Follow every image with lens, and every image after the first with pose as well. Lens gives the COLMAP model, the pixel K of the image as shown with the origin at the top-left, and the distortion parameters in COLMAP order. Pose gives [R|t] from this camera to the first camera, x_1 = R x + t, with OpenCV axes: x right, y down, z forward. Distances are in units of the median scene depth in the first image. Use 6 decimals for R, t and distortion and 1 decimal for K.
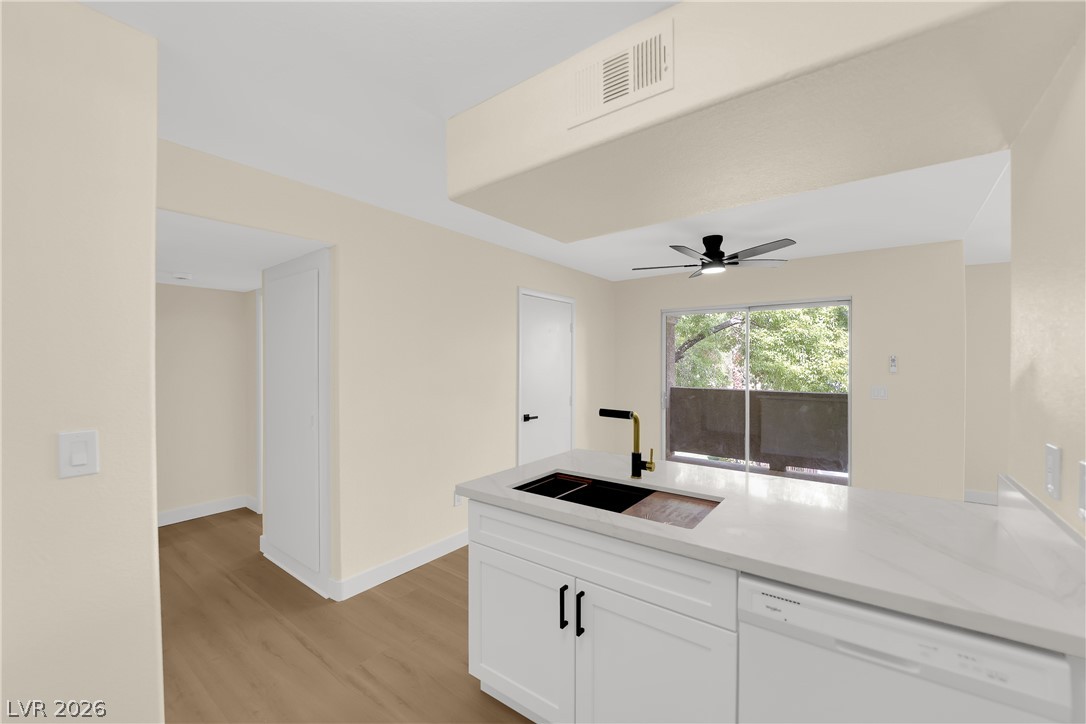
lens RADIAL K [[437.6, 0, 534.6], [0, 437.6, 362.5], [0, 0, 1]] dist [-0.011186, -0.002742]
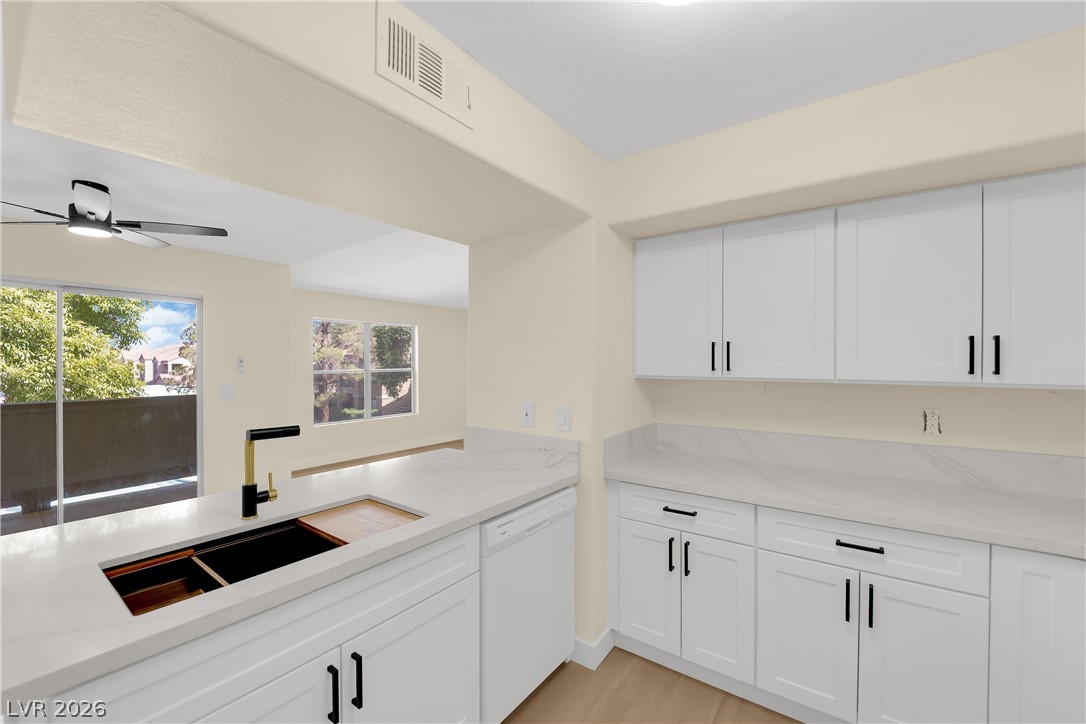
lens RADIAL K [[437.6, 0, 537.5], [0, 437.6, 363.3], [0, 0, 1]] dist [-0.011186, -0.002742]
pose [[-0.015099, -0.000556, 0.999886, -0.256174], [-0.000694, 1.000000, 0.000545, -0.000545], [-0.999886, -0.000685, -0.015099, 0.255332]]
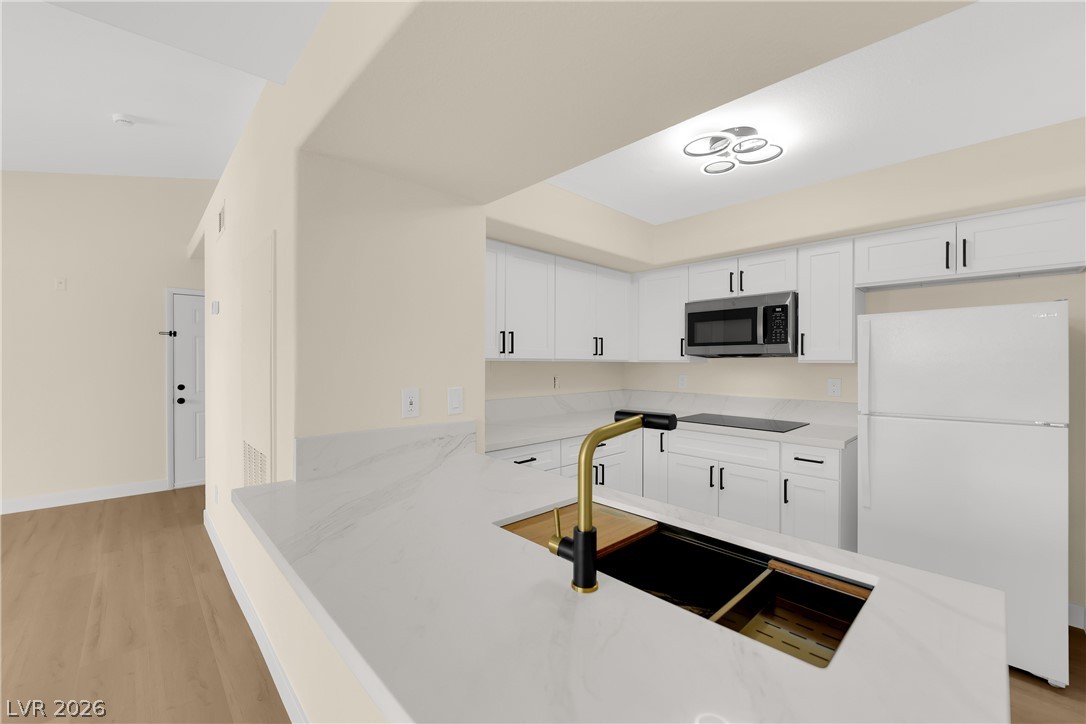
lens RADIAL K [[437.6, 0, 539.3], [0, 437.6, 363.2], [0, 0, 1]] dist [-0.011186, -0.002742]
pose [[-0.986383, -0.003121, 0.164433, 0.104042], [-0.002334, 0.999985, 0.004981, 0.020729], [-0.164446, 0.004529, -0.986376, 0.705765]]
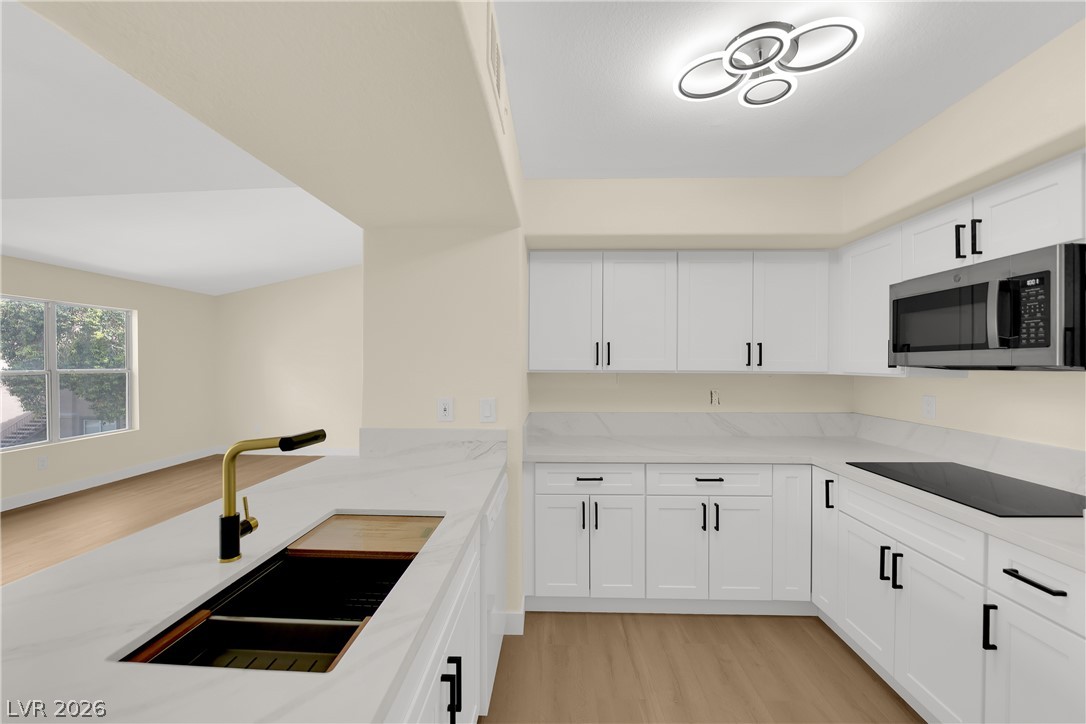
lens RADIAL K [[437.6, 0, 538.8], [0, 437.6, 363.3], [0, 0, 1]] dist [-0.011186, -0.002742]
pose [[-0.577000, -0.001603, 0.816743, -0.222907], [-0.001080, 0.999999, 0.001199, 0.004940], [-0.816744, -0.000190, -0.577001, 0.493013]]
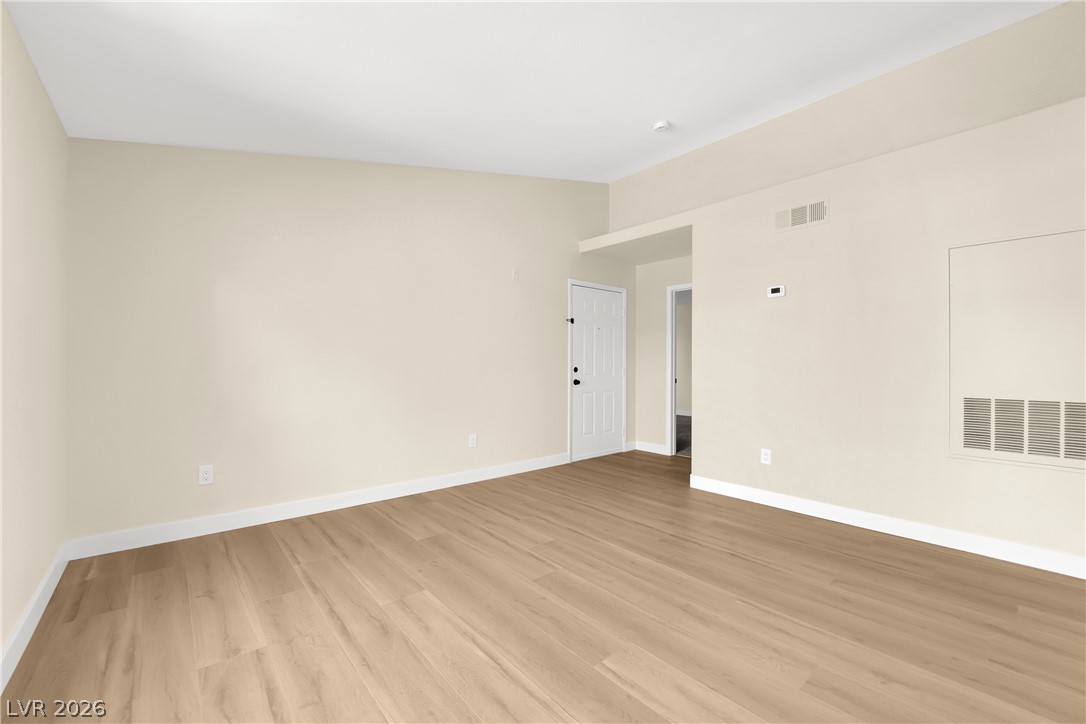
lens RADIAL K [[437.6, 0, 539.3], [0, 437.6, 363.7], [0, 0, 1]] dist [-0.011186, -0.002742]
pose [[-0.978503, -0.004489, 0.206186, 1.071343], [-0.004036, 0.999988, 0.002616, 0.071499], [-0.206195, 0.001727, -0.978509, 0.996780]]
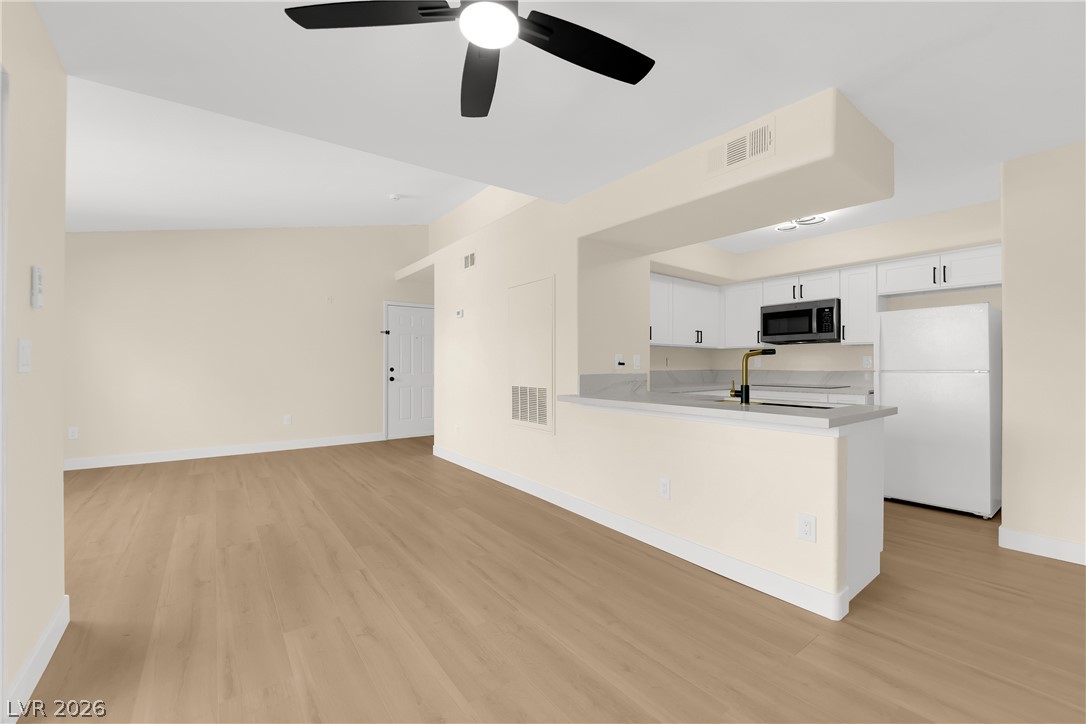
lens RADIAL K [[437.6, 0, 539.7], [0, 437.6, 364.4], [0, 0, 1]] dist [-0.011186, -0.002742]
pose [[-0.962183, -0.000912, 0.272402, 0.230267], [-0.001109, 0.999999, -0.000572, 0.072790], [-0.272402, -0.000852, -0.962183, 1.181715]]
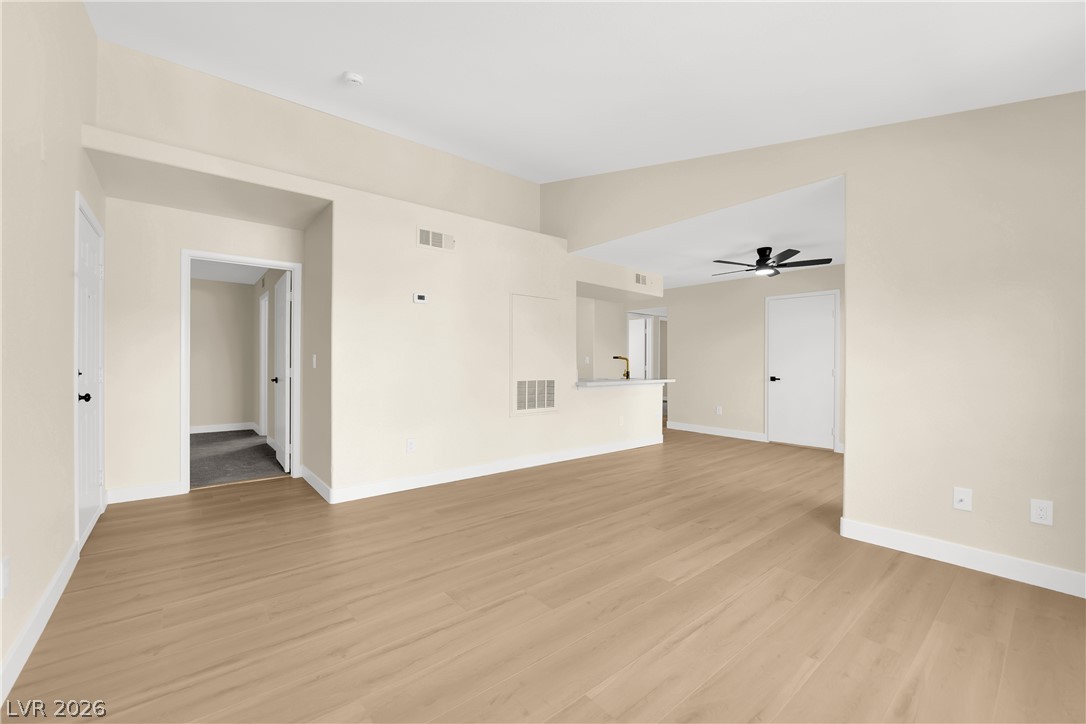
lens RADIAL K [[437.6, 0, 538.2], [0, 437.6, 359.6], [0, 0, 1]] dist [-0.011186, -0.002742]
pose [[-0.224529, -0.008460, -0.974431, 1.697390], [-0.005833, 0.999956, -0.007338, 0.073065], [0.974450, 0.004037, -0.224569, 0.533134]]
